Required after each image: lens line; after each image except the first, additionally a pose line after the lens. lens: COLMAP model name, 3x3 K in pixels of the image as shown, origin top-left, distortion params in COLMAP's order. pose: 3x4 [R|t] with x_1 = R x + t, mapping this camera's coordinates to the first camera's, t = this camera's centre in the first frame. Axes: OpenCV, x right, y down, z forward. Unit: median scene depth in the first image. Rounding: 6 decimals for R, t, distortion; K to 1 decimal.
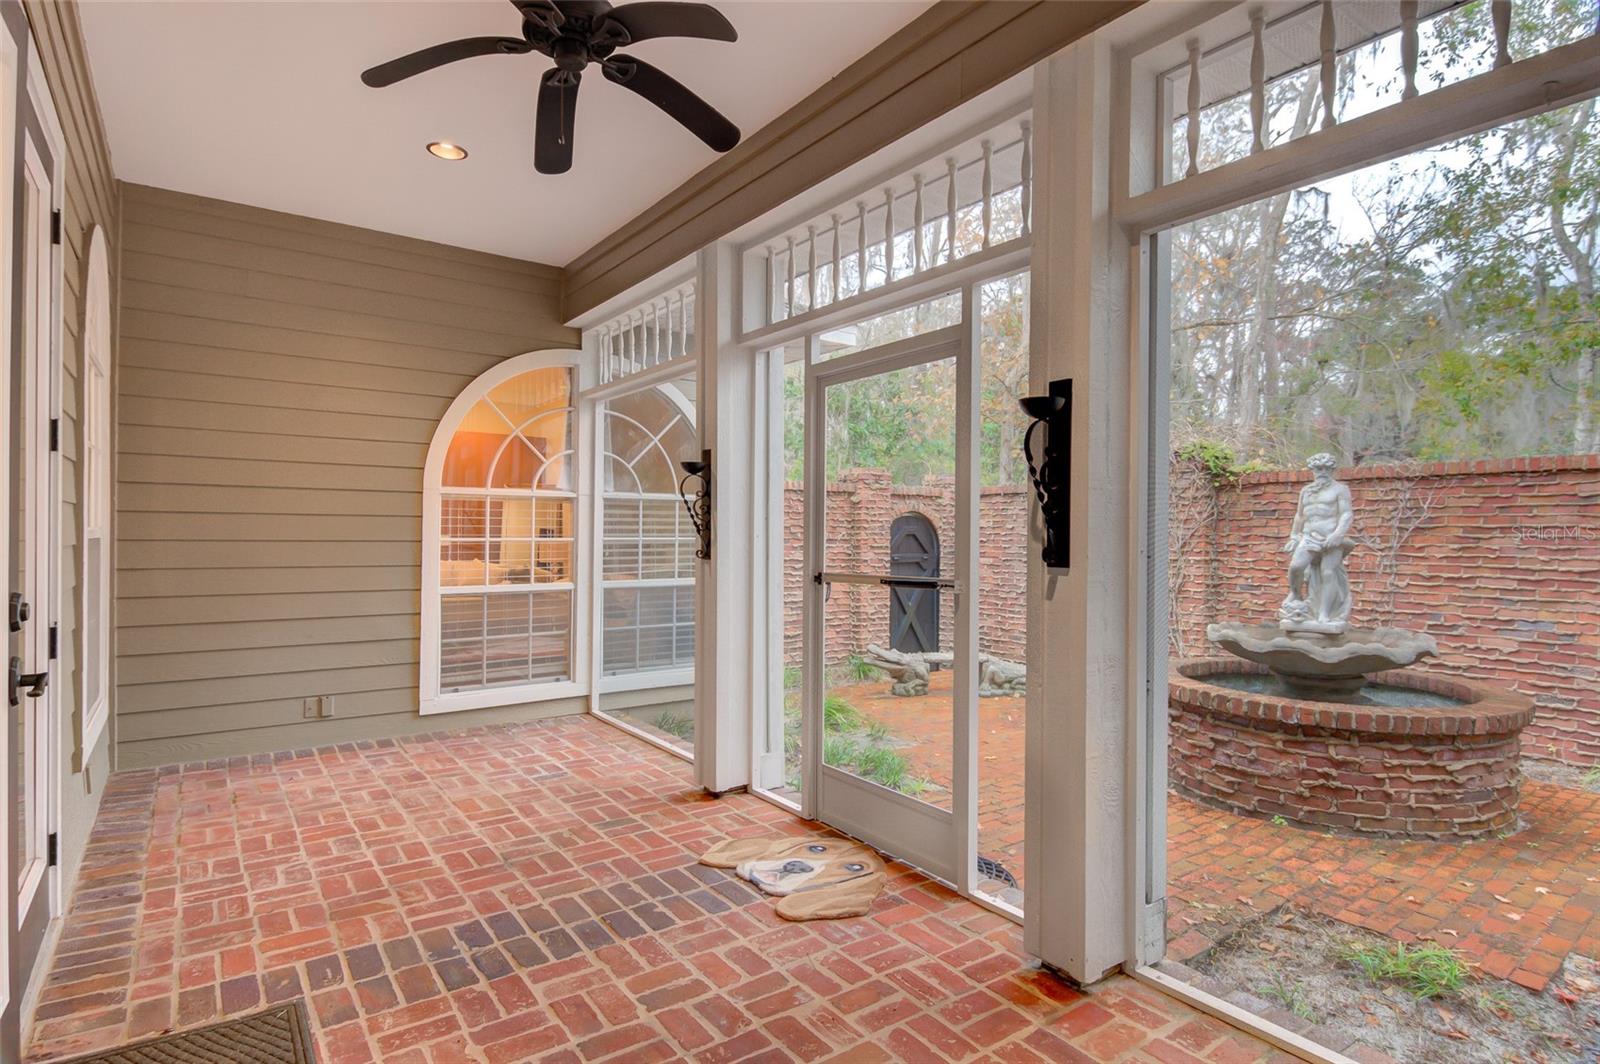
lens RADIAL K [[843.5, 0, 791.4], [0, 843.5, 532.4], [0, 0, 1]] dist [0.012764, -0.009681]
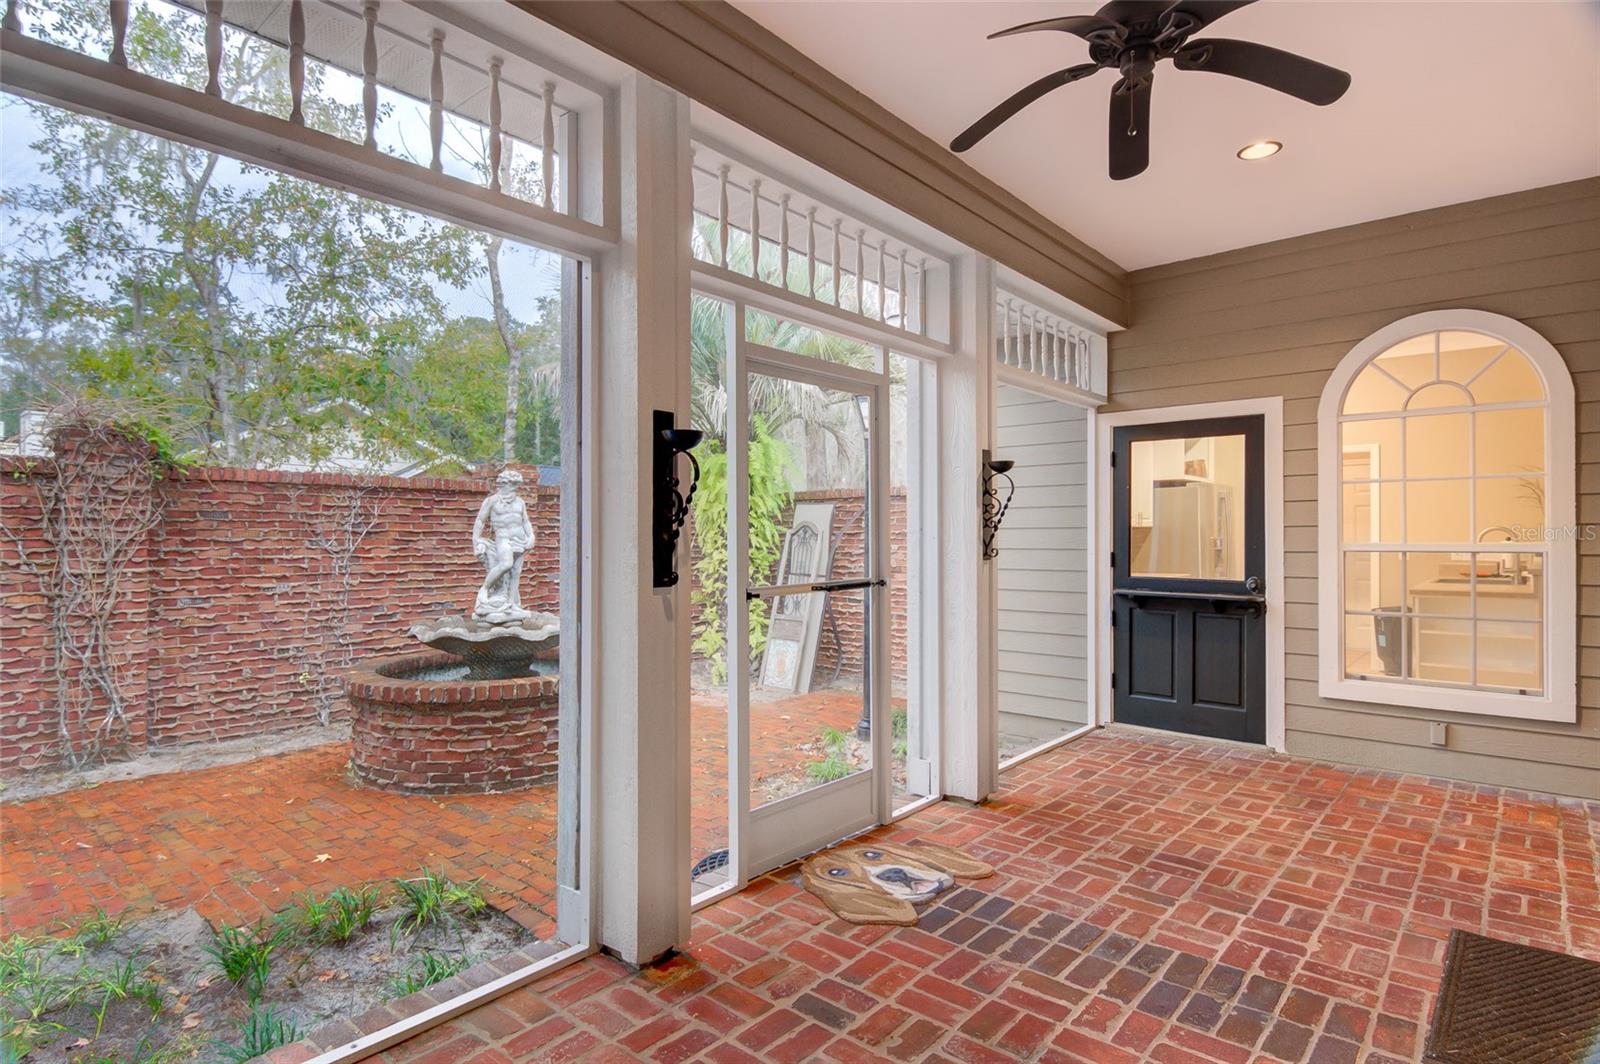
lens RADIAL K [[843.5, 0, 786.9], [0, 843.5, 533.8], [0, 0, 1]] dist [0.012764, -0.009681]
pose [[-0.239613, -0.002391, 0.970865, -0.894475], [-0.001100, 0.999997, 0.002191, -0.011122], [-0.970868, -0.000542, -0.239615, 1.301875]]
